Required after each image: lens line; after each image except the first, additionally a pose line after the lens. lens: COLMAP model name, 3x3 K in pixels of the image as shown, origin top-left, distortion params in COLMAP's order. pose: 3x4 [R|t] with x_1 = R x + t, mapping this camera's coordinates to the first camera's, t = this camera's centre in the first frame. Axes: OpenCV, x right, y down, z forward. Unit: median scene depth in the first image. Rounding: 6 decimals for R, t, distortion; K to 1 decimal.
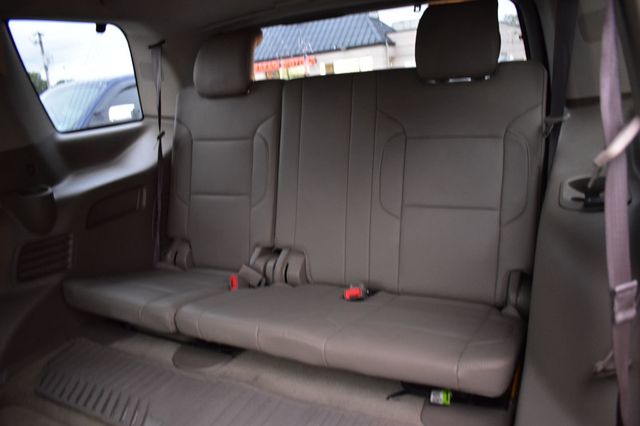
lens RADIAL K [[500.6, 0, 320.0], [0, 500.6, 213.0], [0, 0, 1]] dist [-0.093249, 0.013070]
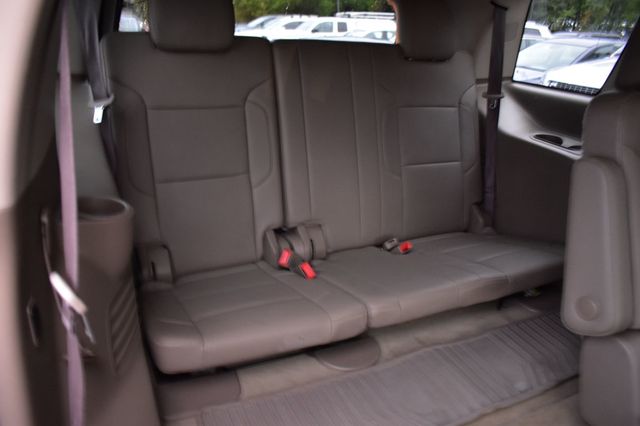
lens RADIAL K [[500.6, 0, 320.0], [0, 500.6, 213.0], [0, 0, 1]] dist [-0.093249, 0.013070]
pose [[0.591573, -0.160784, 0.790057, -0.749787], [0.119102, 0.986590, 0.111599, -0.050716], [-0.797406, 0.028078, 0.602790, 0.396665]]
